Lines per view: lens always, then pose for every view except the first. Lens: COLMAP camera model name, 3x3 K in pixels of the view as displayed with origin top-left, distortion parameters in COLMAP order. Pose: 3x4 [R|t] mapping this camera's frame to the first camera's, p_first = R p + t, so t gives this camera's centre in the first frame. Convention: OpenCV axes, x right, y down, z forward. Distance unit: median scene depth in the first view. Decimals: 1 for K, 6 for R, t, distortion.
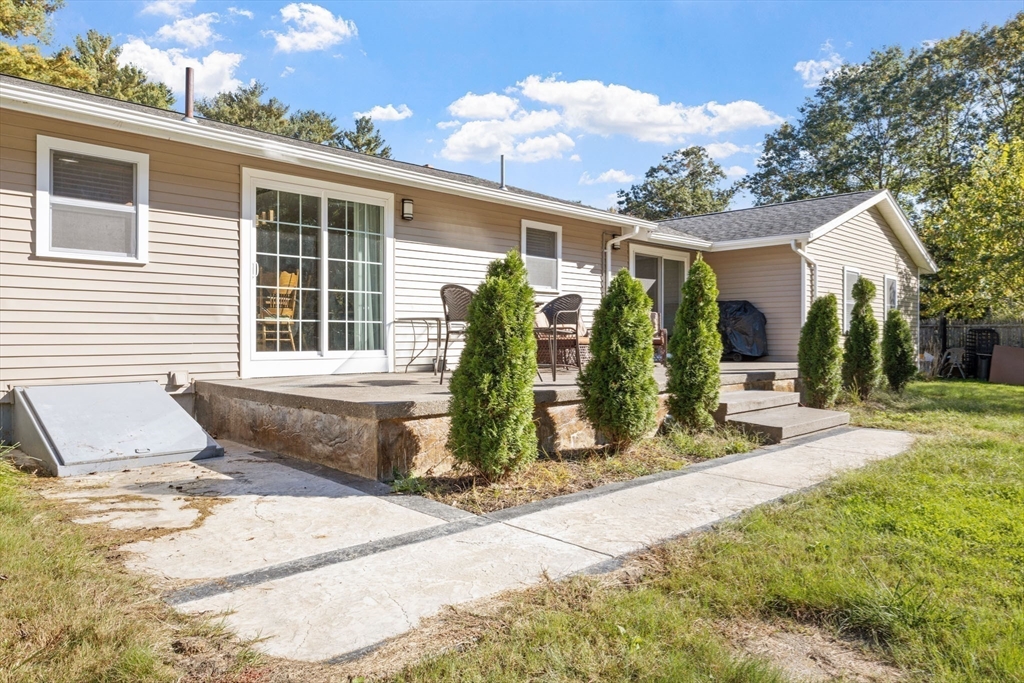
lens RADIAL K [[695.1, 0, 515.0], [0, 695.1, 340.1], [0, 0, 1]] dist [0.005913, 0.003322]
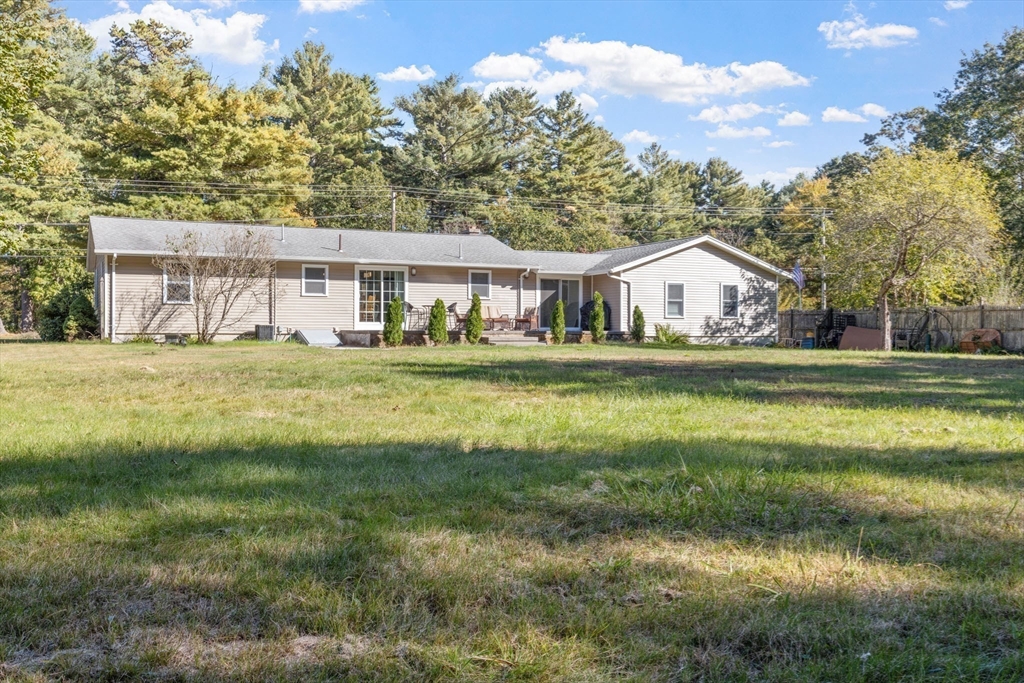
lens RADIAL K [[974.2, 0, 510.5], [0, 974.2, 340.5], [0, 0, 1]] dist [0.007572, 0.000000]
pose [[0.943696, 0.001866, -0.330809, 1.100586], [-0.001261, 0.999997, 0.002043, 0.057370], [0.330812, -0.001510, 0.943696, -1.865549]]
